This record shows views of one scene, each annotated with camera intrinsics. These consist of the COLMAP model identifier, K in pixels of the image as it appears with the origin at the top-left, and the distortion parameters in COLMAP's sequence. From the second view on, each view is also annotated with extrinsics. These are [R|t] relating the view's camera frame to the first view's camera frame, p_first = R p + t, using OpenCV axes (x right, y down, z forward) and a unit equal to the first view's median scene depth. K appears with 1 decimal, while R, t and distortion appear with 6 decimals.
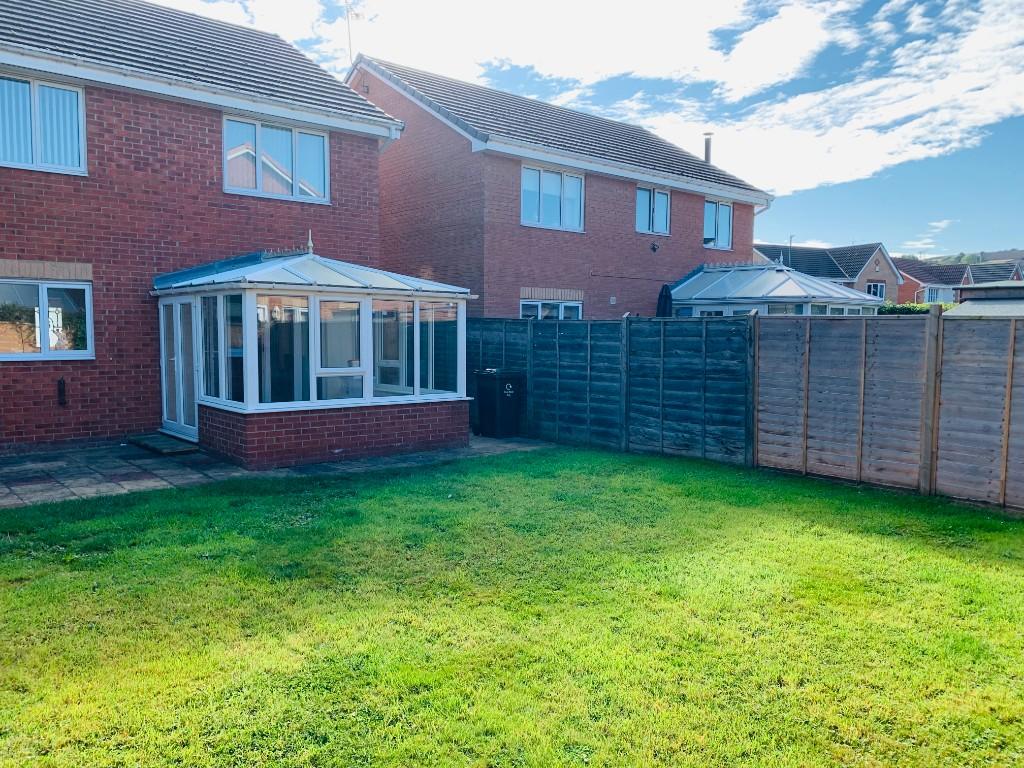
lens RADIAL K [[780.9, 0, 512.2], [0, 780.9, 386.4], [0, 0, 1]] dist [0.006828, -0.019185]
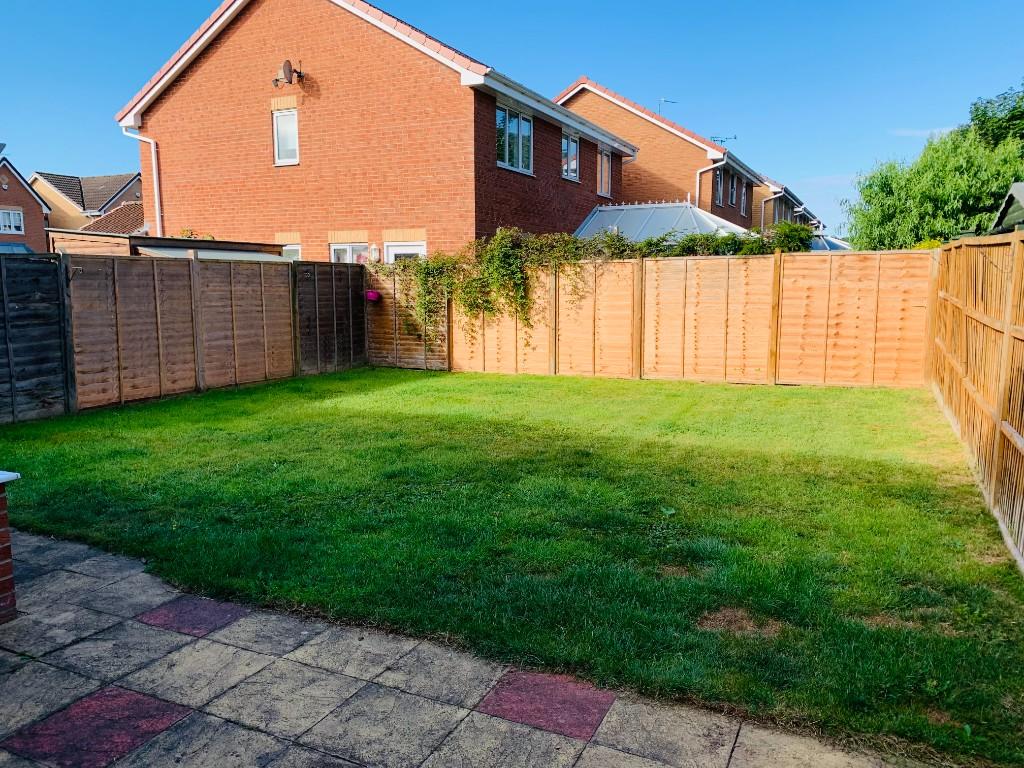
lens RADIAL K [[780.9, 0, 516.9], [0, 780.9, 386.2], [0, 0, 1]] dist [0.006828, -0.019185]
pose [[-0.421330, -0.140466, 0.895963, -0.797638], [0.056641, 0.981928, 0.180580, -0.073330], [-0.905137, 0.126832, -0.405760, 0.913822]]
